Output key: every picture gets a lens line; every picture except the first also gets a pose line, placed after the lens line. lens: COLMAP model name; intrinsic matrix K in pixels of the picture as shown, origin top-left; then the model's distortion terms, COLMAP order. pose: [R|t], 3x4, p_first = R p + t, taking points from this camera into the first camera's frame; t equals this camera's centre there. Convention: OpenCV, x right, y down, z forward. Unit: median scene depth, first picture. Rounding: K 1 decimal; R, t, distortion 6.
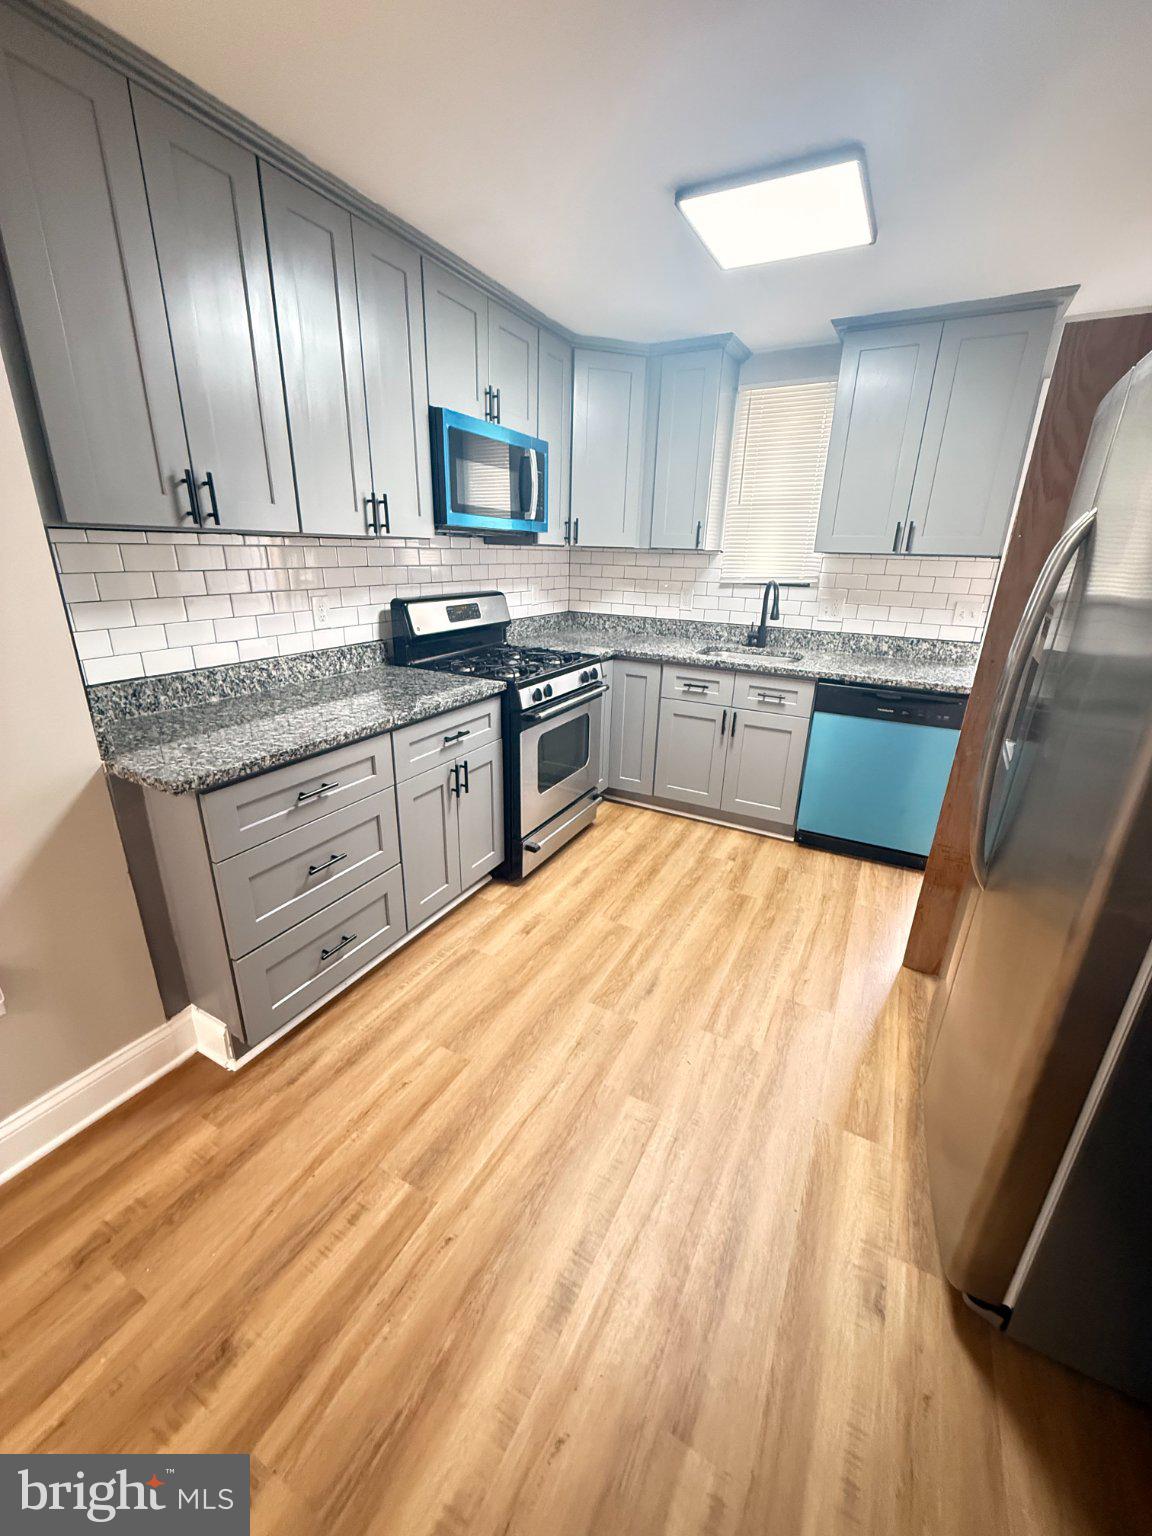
lens RADIAL K [[607.7, 0, 574.0], [0, 607.7, 763.9], [0, 0, 1]] dist [-0.001936, 0.000172]
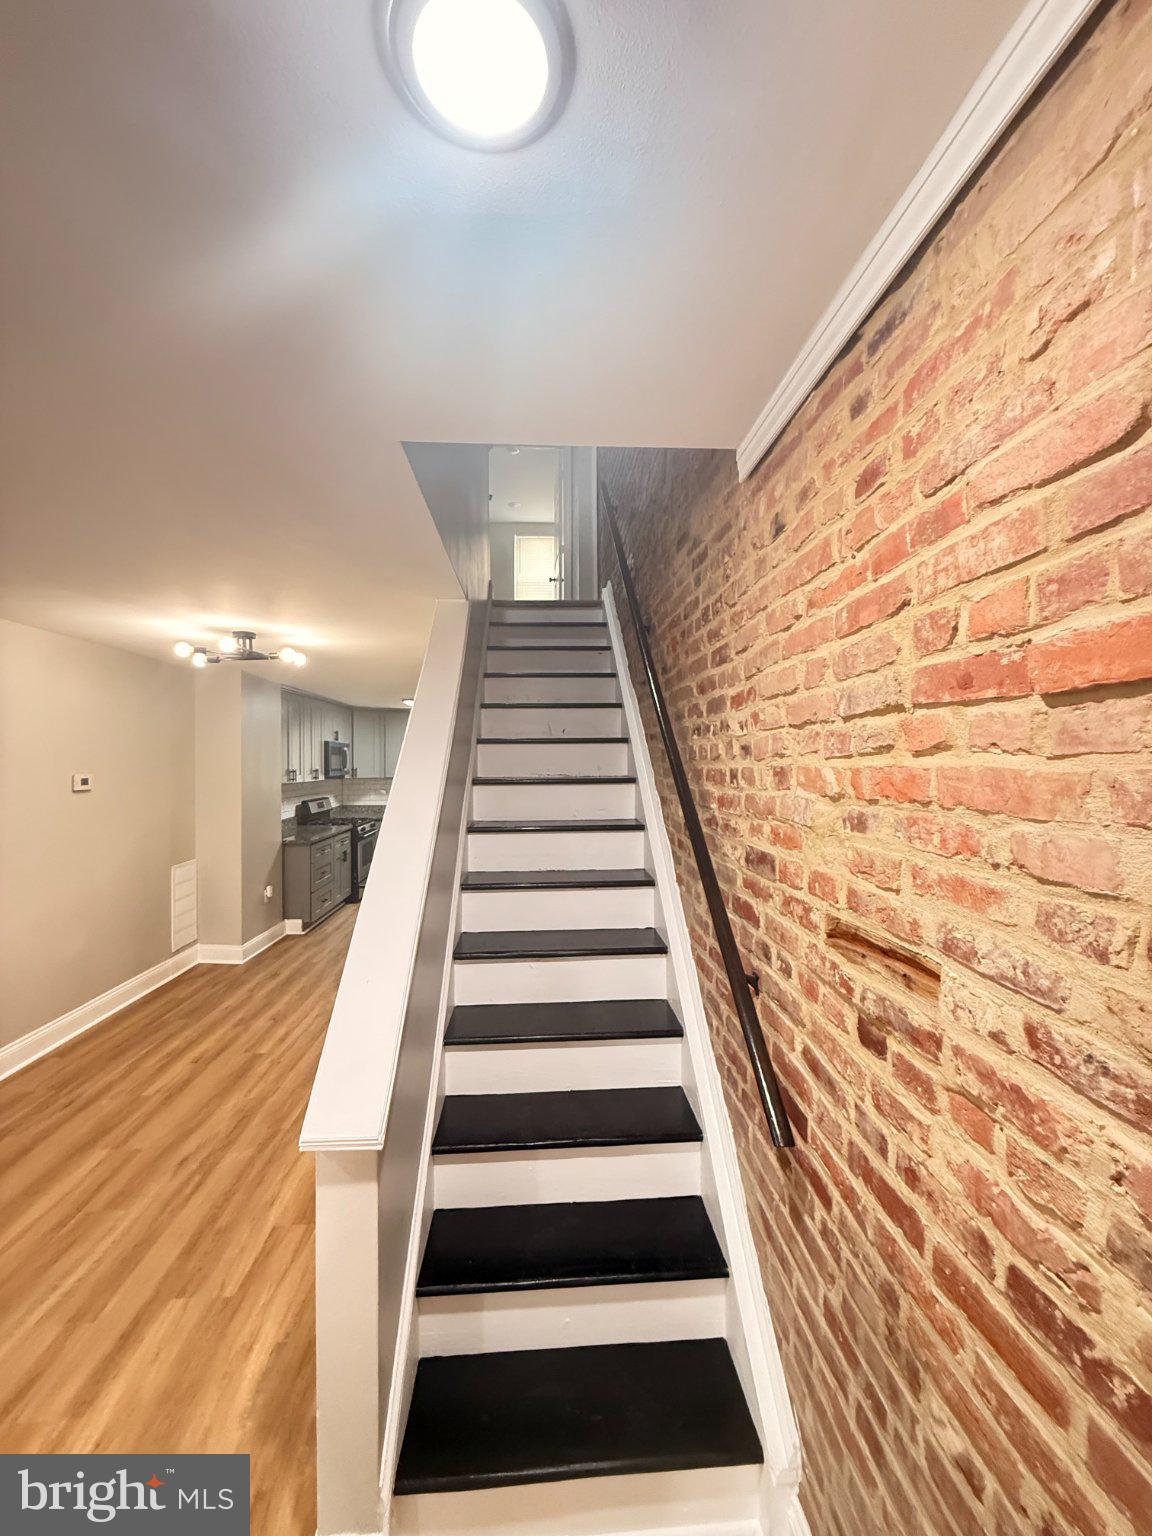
lens RADIAL K [[607.7, 0, 574.0], [0, 607.7, 763.9], [0, 0, 1]] dist [-0.001936, 0.000172]
pose [[0.850208, -0.029043, 0.525645, -0.647040], [0.196997, 0.943487, -0.266504, 0.508465], [-0.488199, 0.330135, 0.807882, -1.753040]]
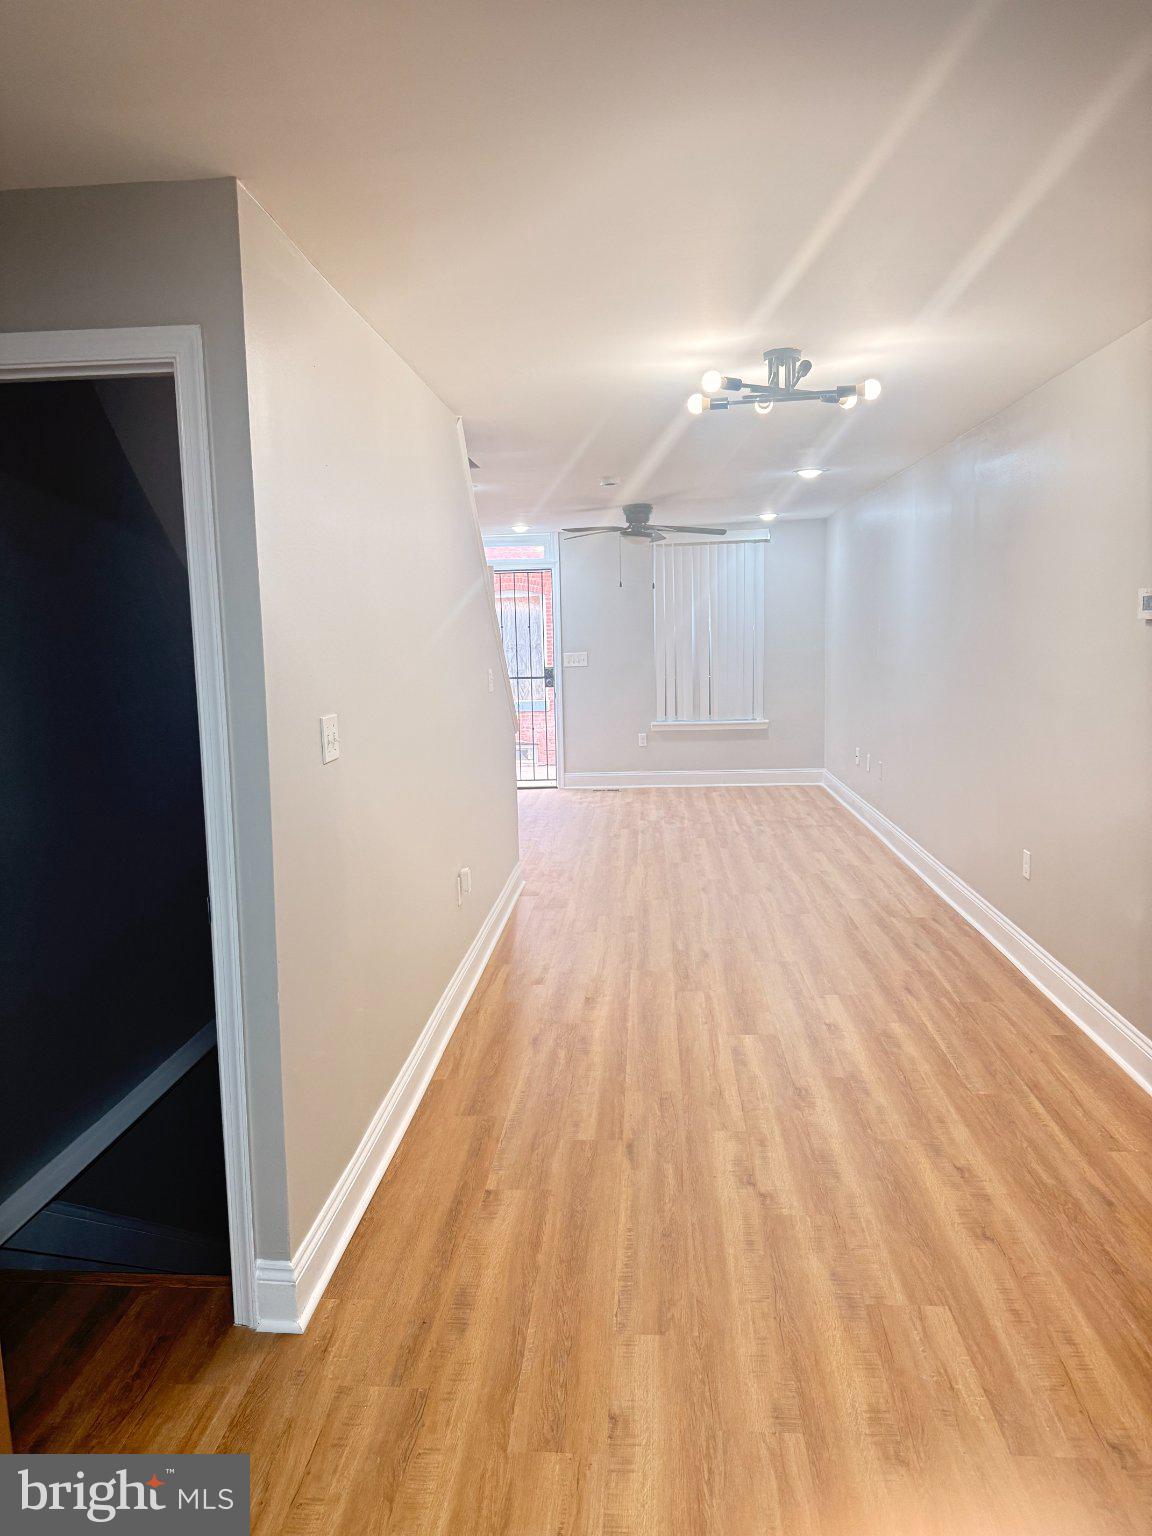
lens RADIAL K [[1073.6, 0, 525.3], [0, 1073.6, 770.0], [0, 0, 1]] dist [0.001069, -0.066109]
pose [[-0.931093, 0.051844, -0.361078, 0.222906], [-0.113292, 0.899801, 0.421334, -0.281208], [0.346742, 0.433209, -0.831925, 0.704194]]
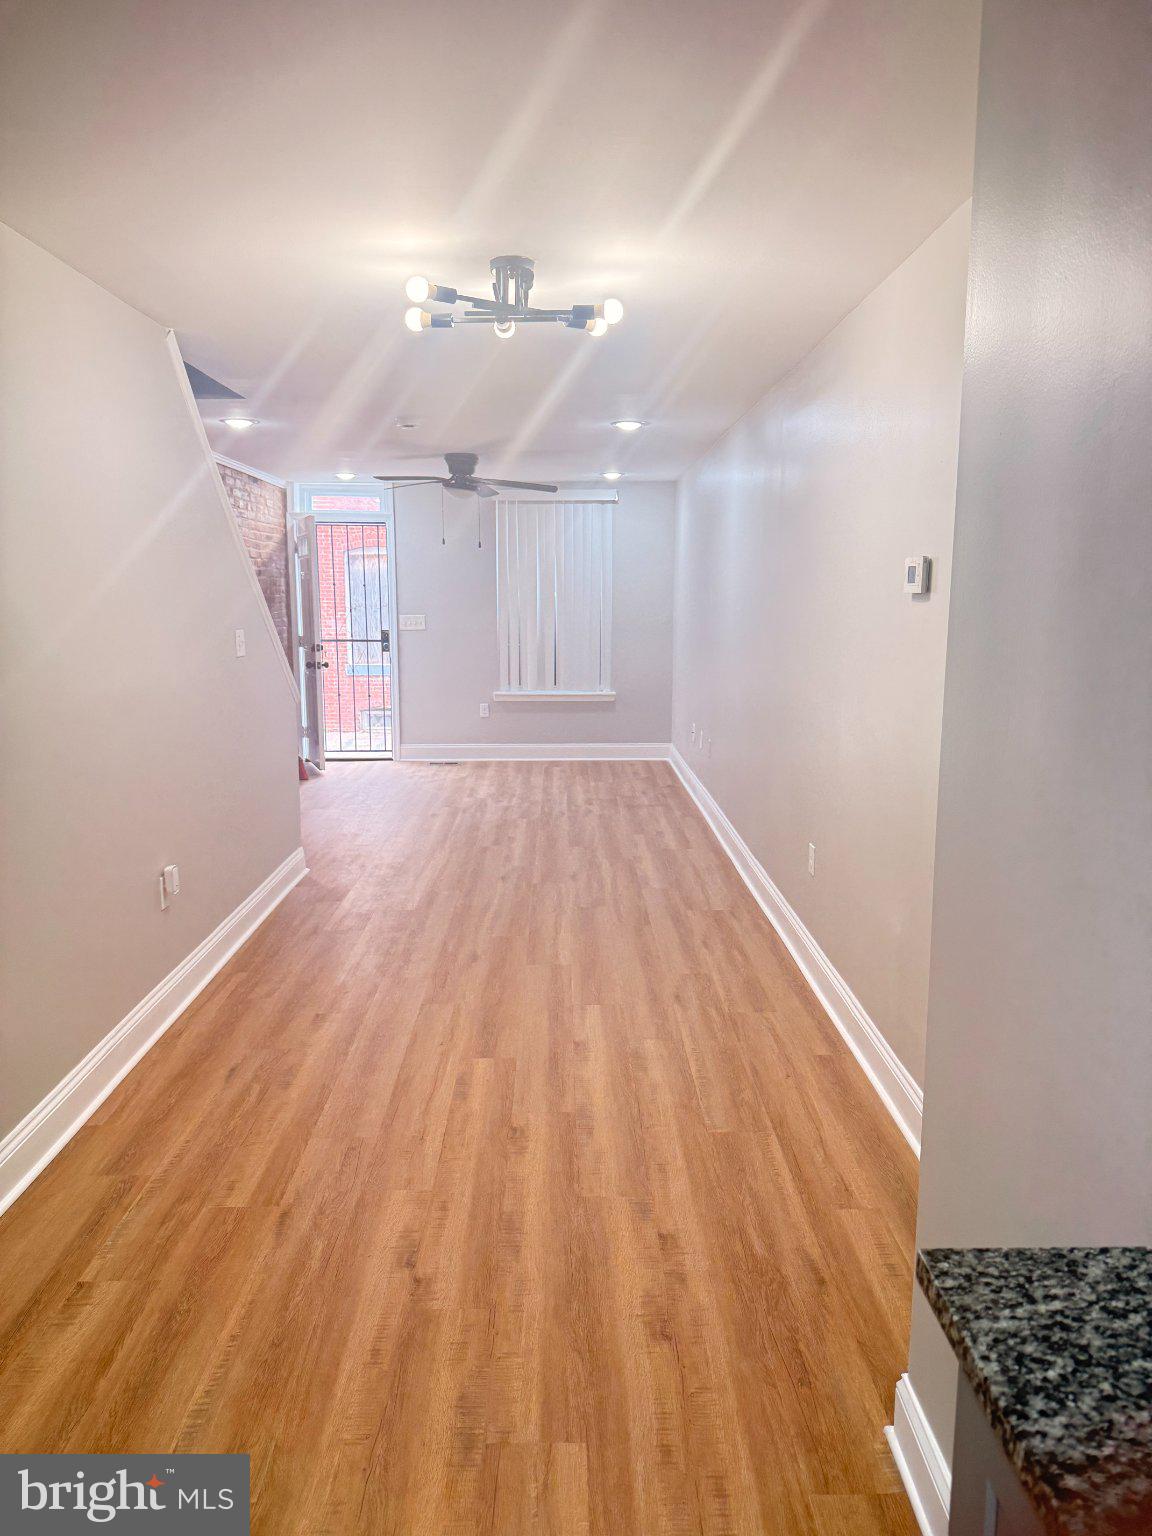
lens RADIAL K [[1079.2, 0, 576.0], [0, 1079.2, 768.0], [0, 0, 1]] dist [0.006224, -0.072053]
pose [[-0.876812, 0.052271, -0.477984, -0.065730], [-0.181299, 0.884763, 0.429330, -0.251705], [0.445345, 0.463100, -0.766294, 0.622805]]
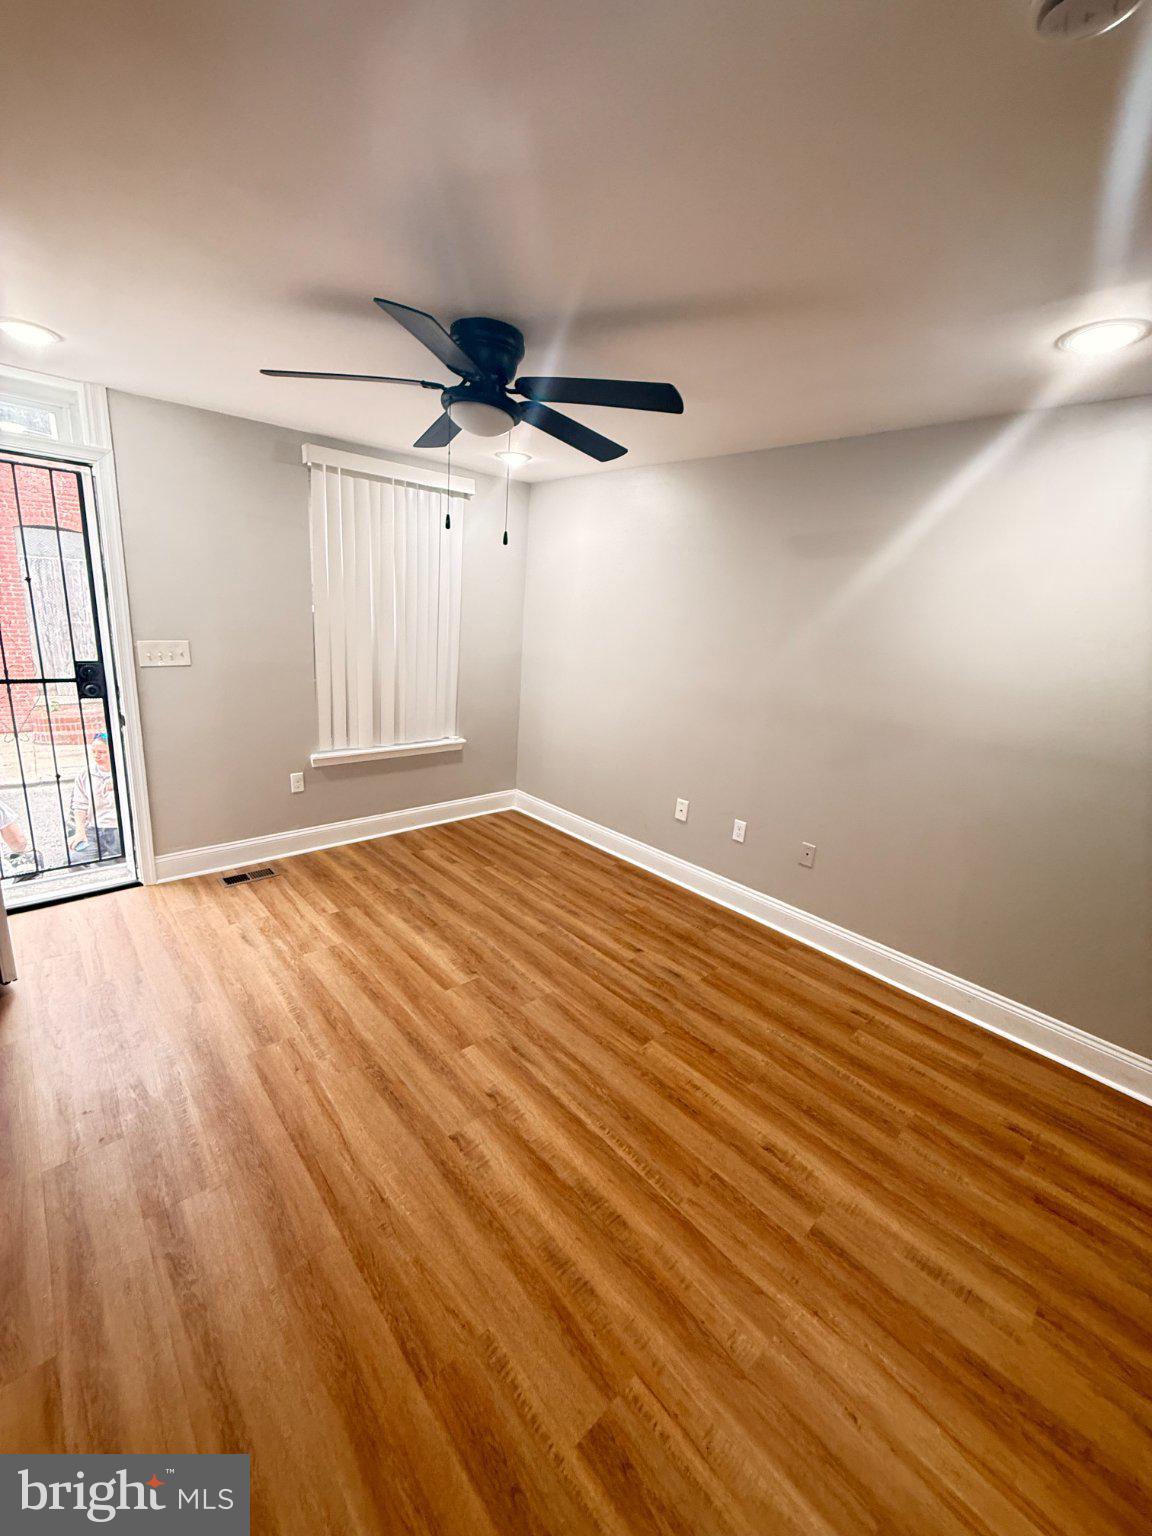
lens RADIAL K [[607.7, 0, 574.0], [0, 607.7, 763.9], [0, 0, 1]] dist [-0.001936, 0.000172]
pose [[-0.324099, 0.192684, -0.926192, -0.435731], [-0.389352, 0.865107, 0.316220, 0.417267], [0.862186, 0.463101, -0.205359, -1.421869]]
